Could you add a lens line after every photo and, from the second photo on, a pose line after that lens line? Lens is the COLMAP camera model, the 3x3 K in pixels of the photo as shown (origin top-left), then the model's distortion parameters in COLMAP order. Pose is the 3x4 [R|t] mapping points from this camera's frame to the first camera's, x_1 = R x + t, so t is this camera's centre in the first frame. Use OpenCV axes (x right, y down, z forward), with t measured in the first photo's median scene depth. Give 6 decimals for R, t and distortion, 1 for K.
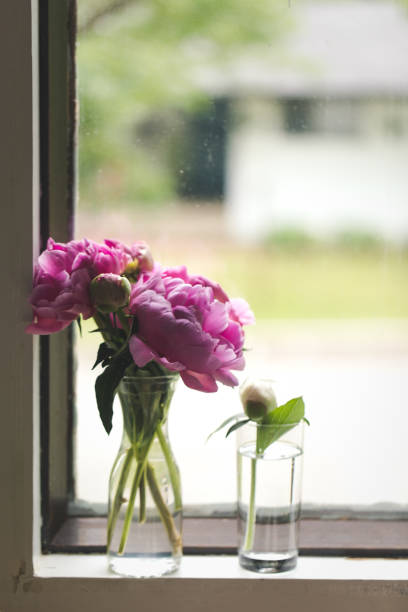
lens RADIAL K [[2004.3, 0, 223.6], [0, 2004.3, 286.8], [0, 0, 1]] dist [0.126474, 0.000000]
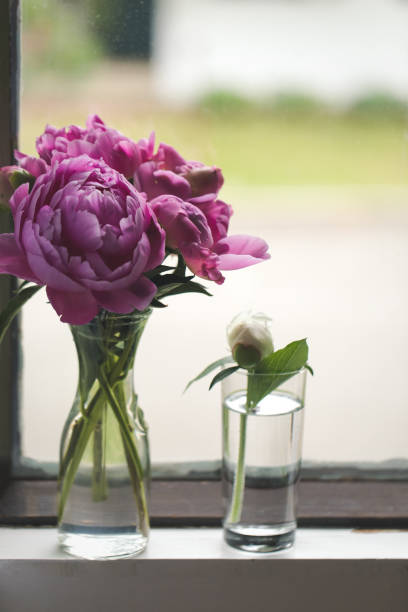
lens RADIAL K [[2004.3, 0, 206.3], [0, 2004.3, 303.9], [0, 0, 1]] dist [0.126474, 0.000000]
pose [[0.999570, -0.001581, 0.029283, -0.023676], [-0.000734, 0.996884, 0.078877, -0.022462], [-0.029317, -0.078864, 0.996454, 0.197893]]
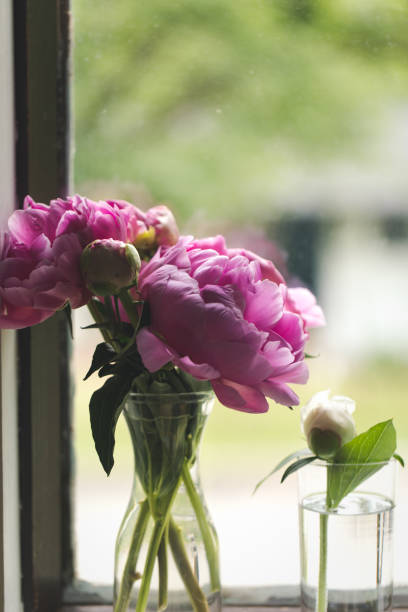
lens RADIAL K [[2004.3, 0, 208.0], [0, 2004.3, 305.5], [0, 0, 1]] dist [0.126474, 0.000000]
pose [[0.998335, -0.008671, -0.057020, 0.015536], [0.004932, 0.997848, -0.065384, 0.058964], [0.057464, 0.064994, 0.996230, 0.305189]]
